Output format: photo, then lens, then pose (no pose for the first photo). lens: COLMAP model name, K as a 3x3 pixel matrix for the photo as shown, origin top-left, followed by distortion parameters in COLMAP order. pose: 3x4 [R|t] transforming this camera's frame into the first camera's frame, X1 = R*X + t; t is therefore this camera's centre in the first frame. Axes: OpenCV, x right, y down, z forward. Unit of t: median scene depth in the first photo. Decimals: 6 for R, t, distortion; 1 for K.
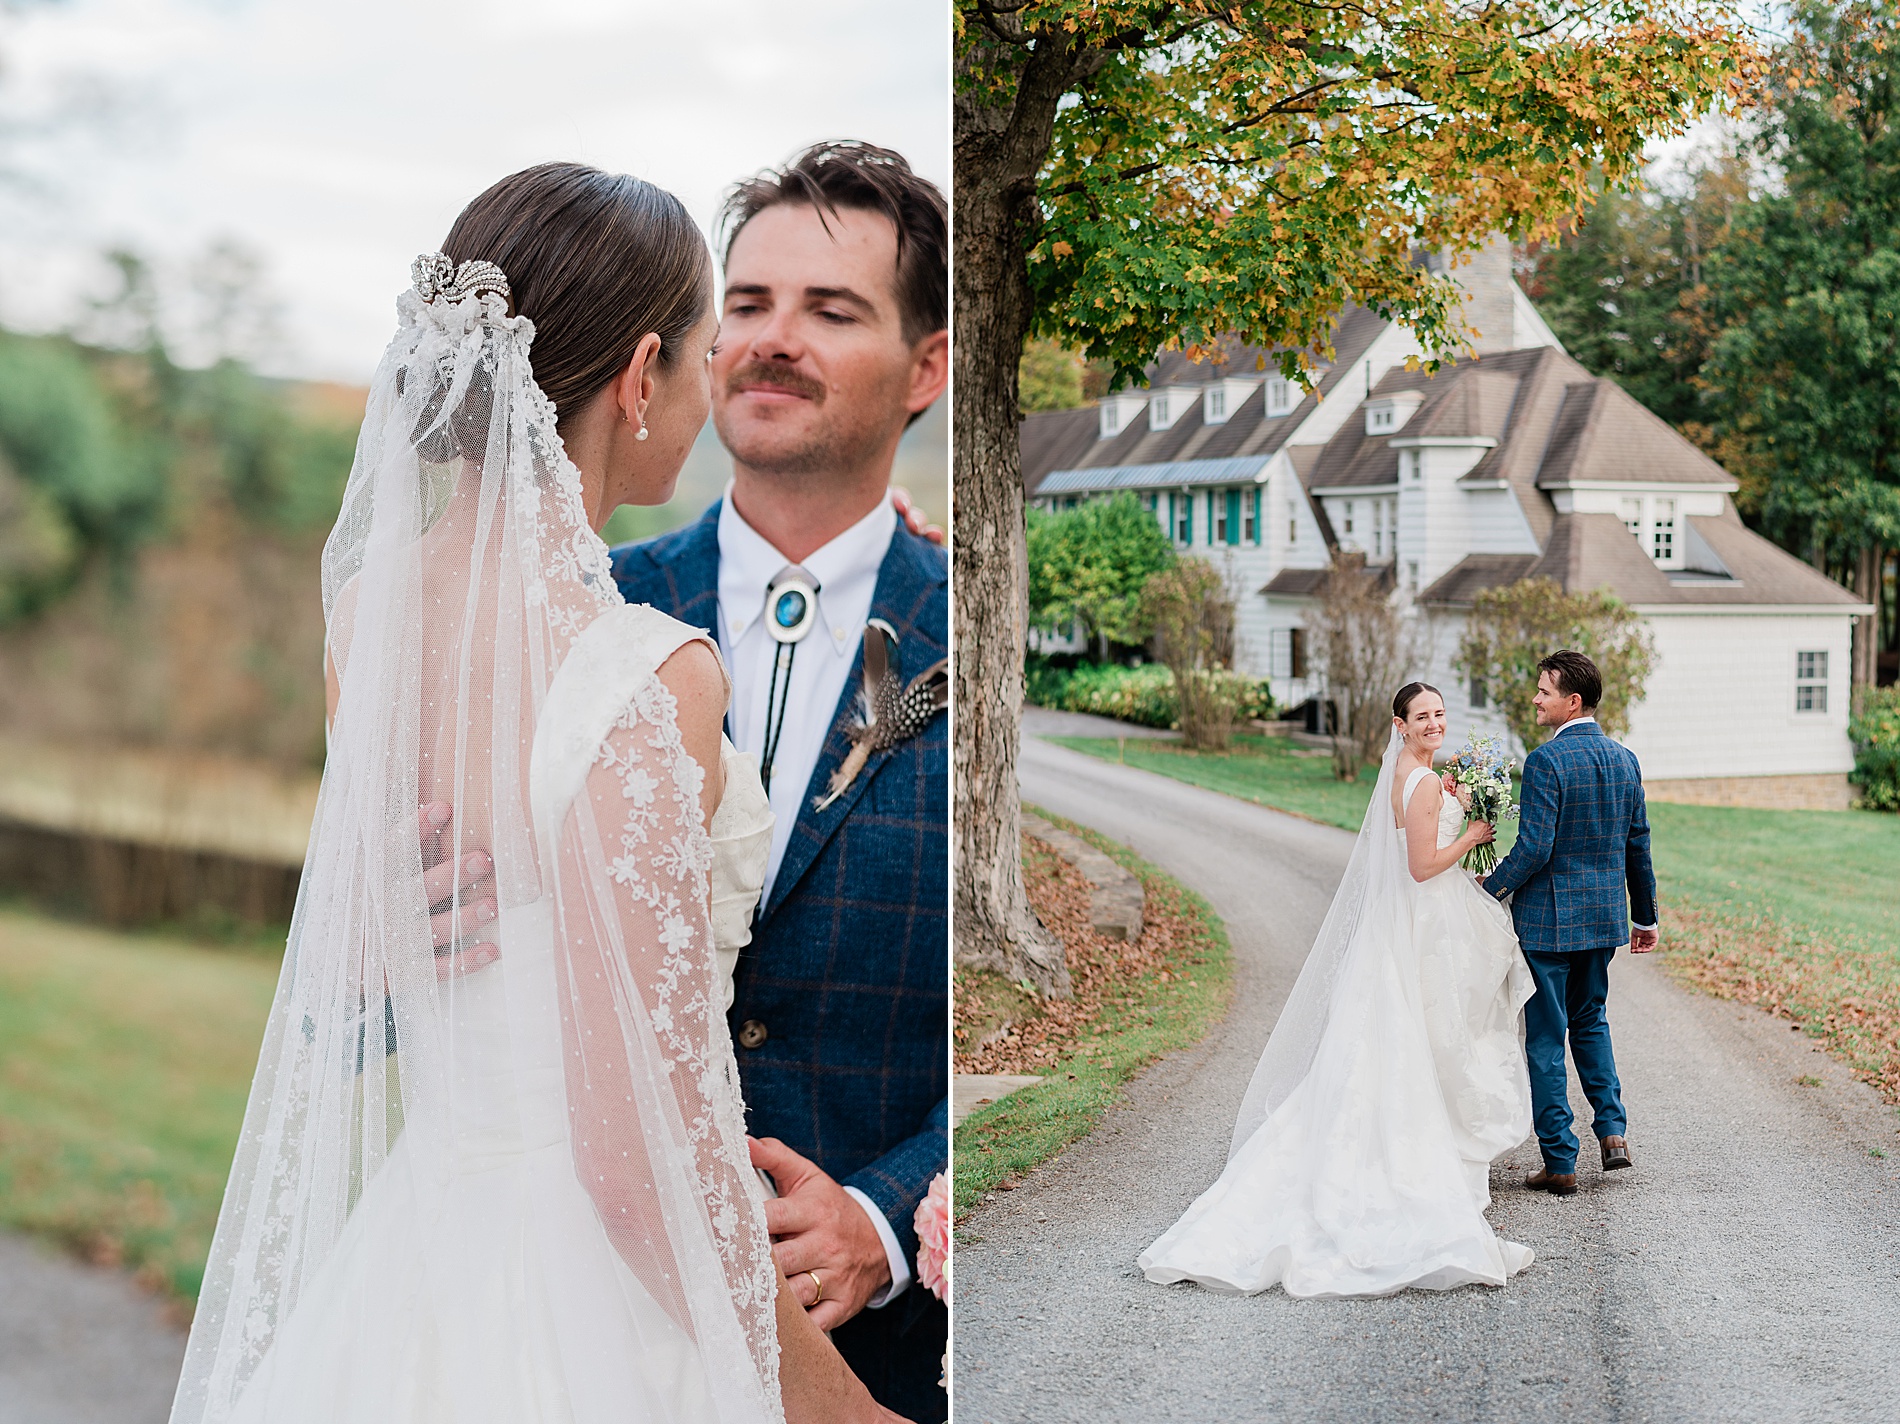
lens RADIAL K [[3232.7, 0, 951.9], [0, 3232.7, 713.6], [0, 0, 1]] dist [-0.228503, 0.000000]
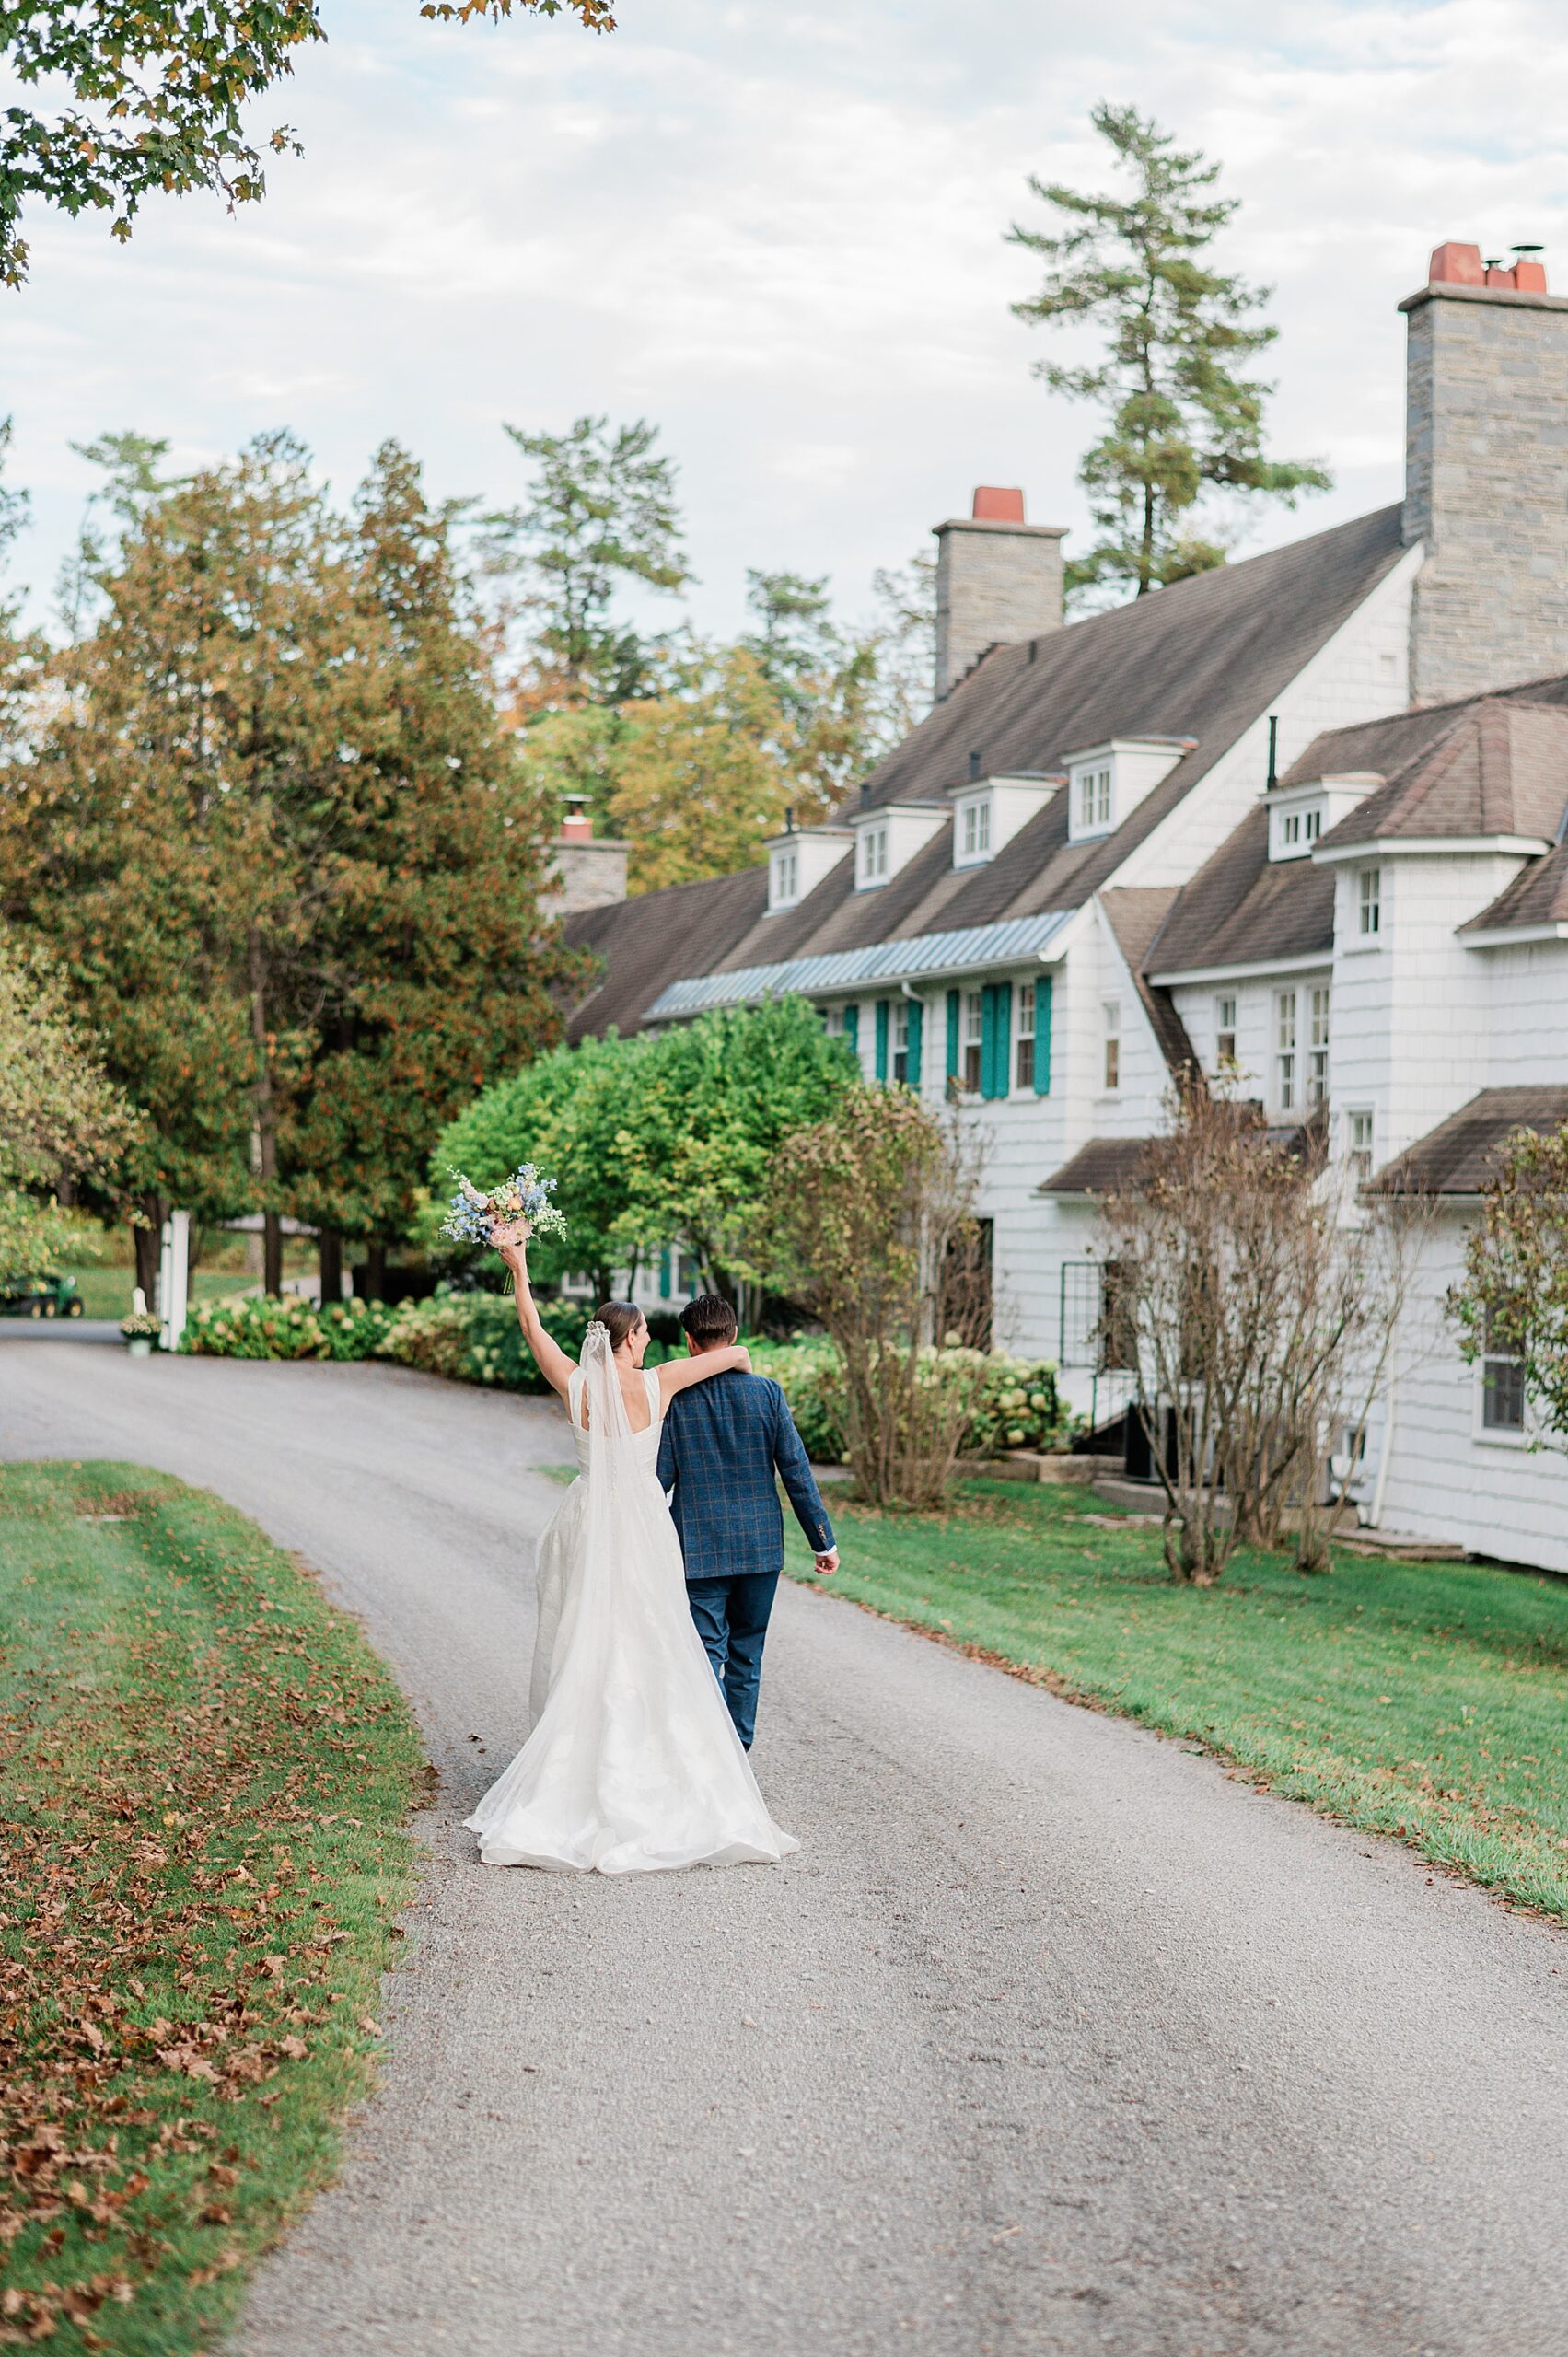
lens RADIAL K [[3731.2, 0, 778.6], [0, 3731.2, 1174.3], [0, 0, 1]] dist [-0.143803, 0.000000]
pose [[0.999576, 0.025106, -0.014771, 0.064783], [-0.026268, 0.996070, -0.084581, 0.008774], [0.012590, 0.084933, 0.996307, 0.445614]]
